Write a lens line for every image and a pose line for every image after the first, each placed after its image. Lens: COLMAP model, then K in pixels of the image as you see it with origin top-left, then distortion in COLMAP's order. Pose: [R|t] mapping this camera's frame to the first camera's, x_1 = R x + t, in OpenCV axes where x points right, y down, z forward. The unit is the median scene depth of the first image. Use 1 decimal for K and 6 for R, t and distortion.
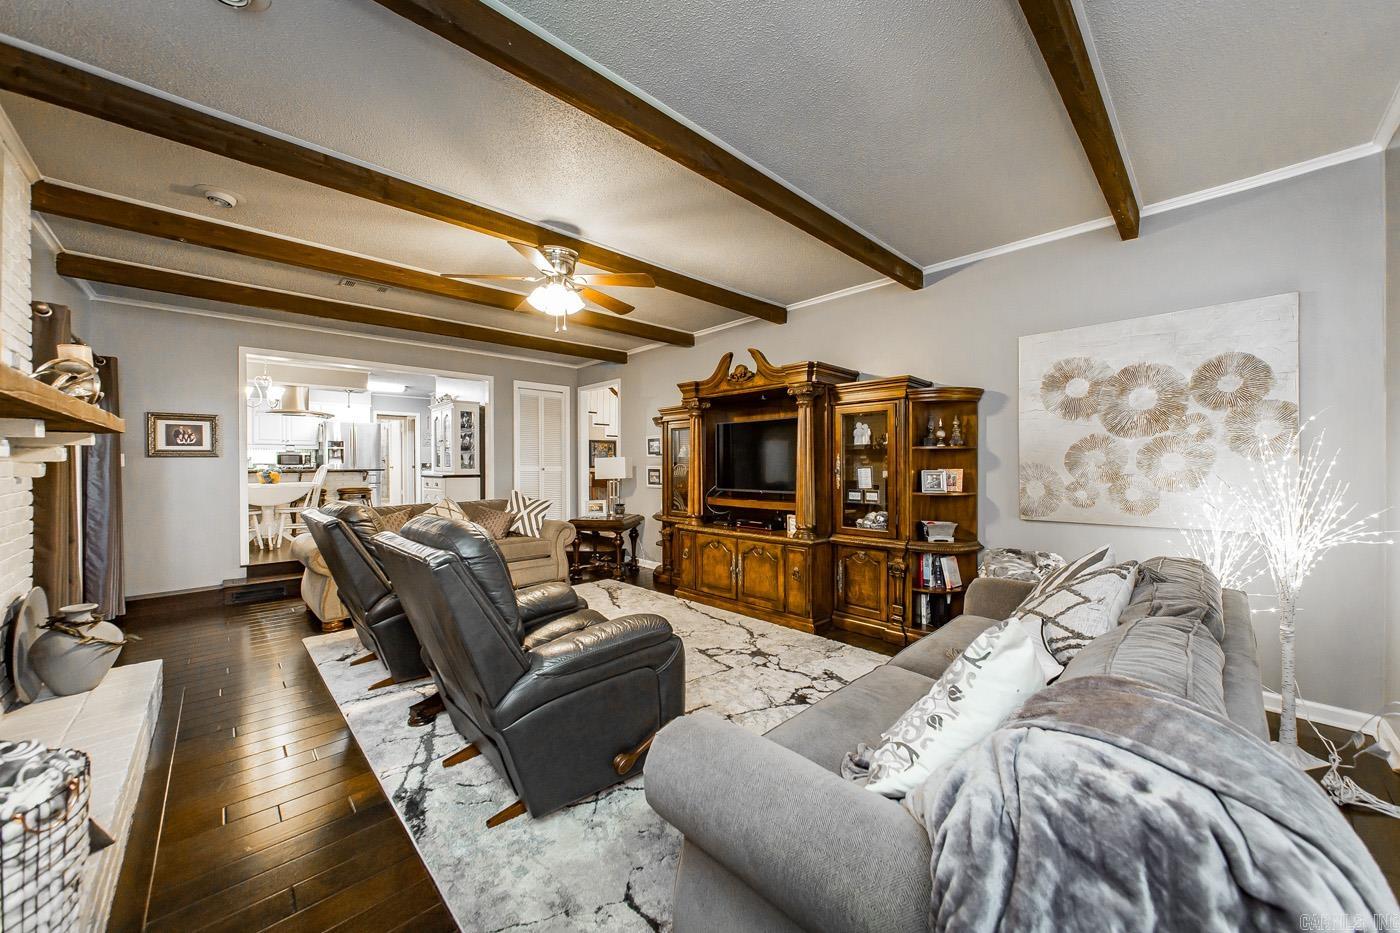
lens RADIAL K [[501.9, 0, 687.7], [0, 501.9, 467.6], [0, 0, 1]] dist [0.001291, 0.001582]
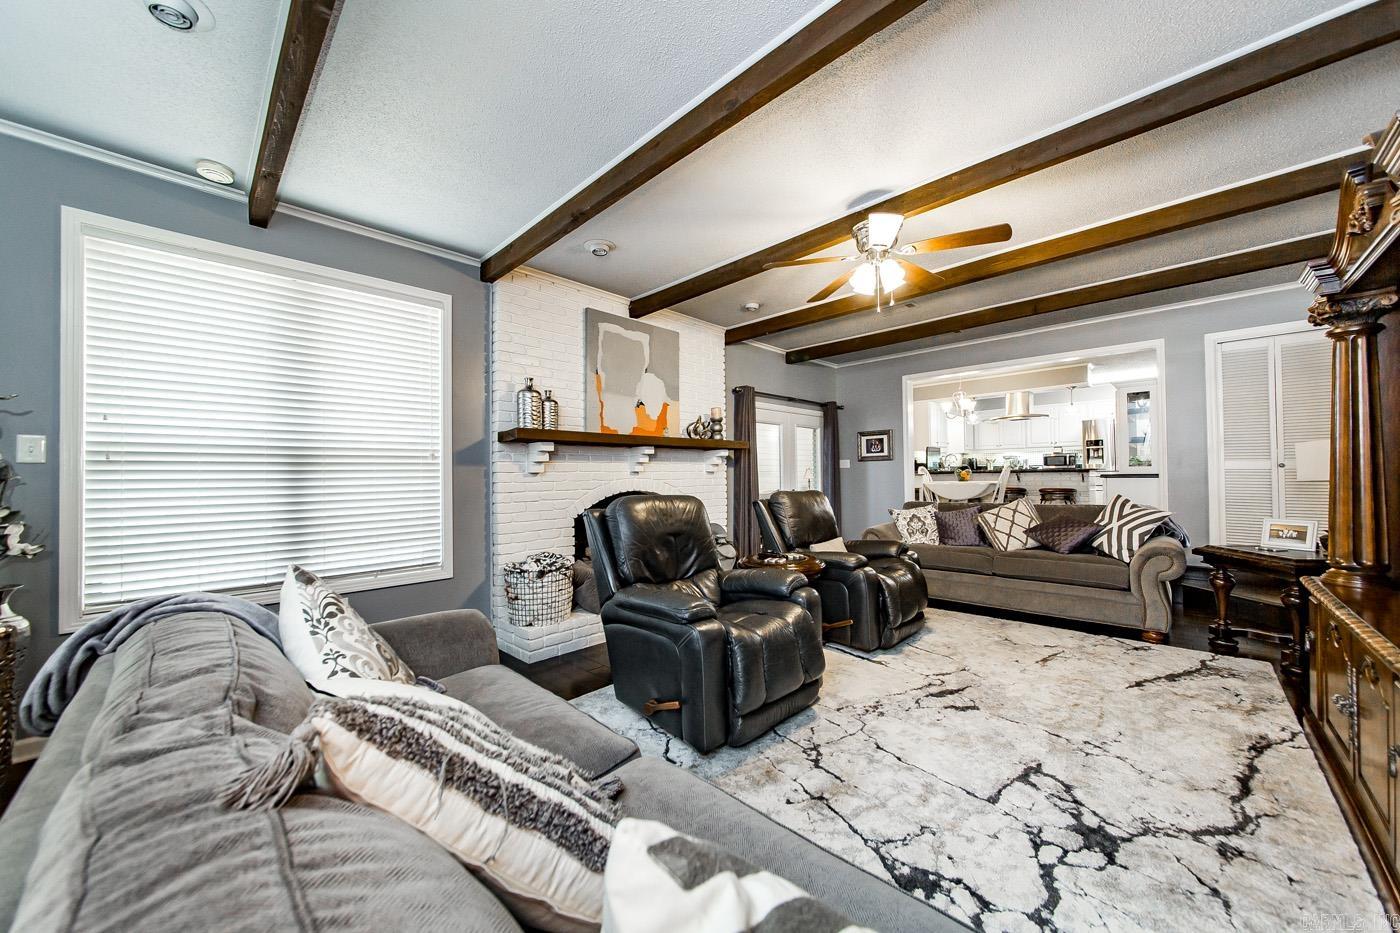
lens RADIAL K [[501.9, 0, 702.9], [0, 501.9, 470.1], [0, 0, 1]] dist [0.001291, 0.001582]
pose [[0.057783, -0.008167, -0.998296, 0.473093], [0.006311, 0.999950, -0.007815, 0.016380], [0.998309, -0.005849, 0.057832, 0.468522]]
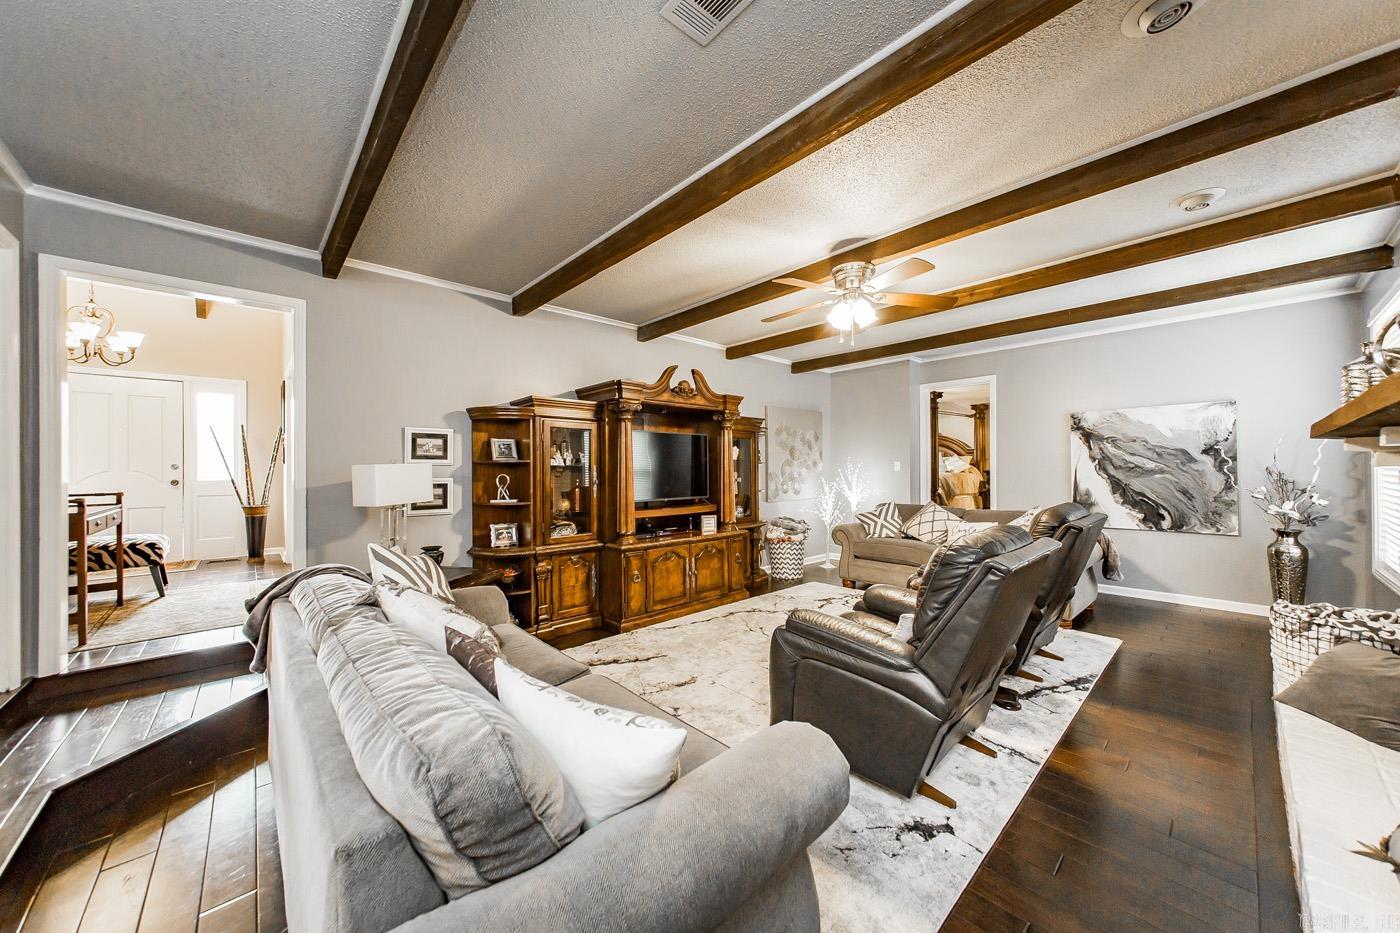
lens RADIAL K [[501.9, 0, 687.4], [0, 501.9, 471.2], [0, 0, 1]] dist [0.001291, 0.001582]
pose [[0.014673, 0.015162, 0.999777, -0.969726], [0.018646, 0.999707, -0.015435, 0.004832], [-0.999718, 0.018868, 0.014386, 0.992984]]
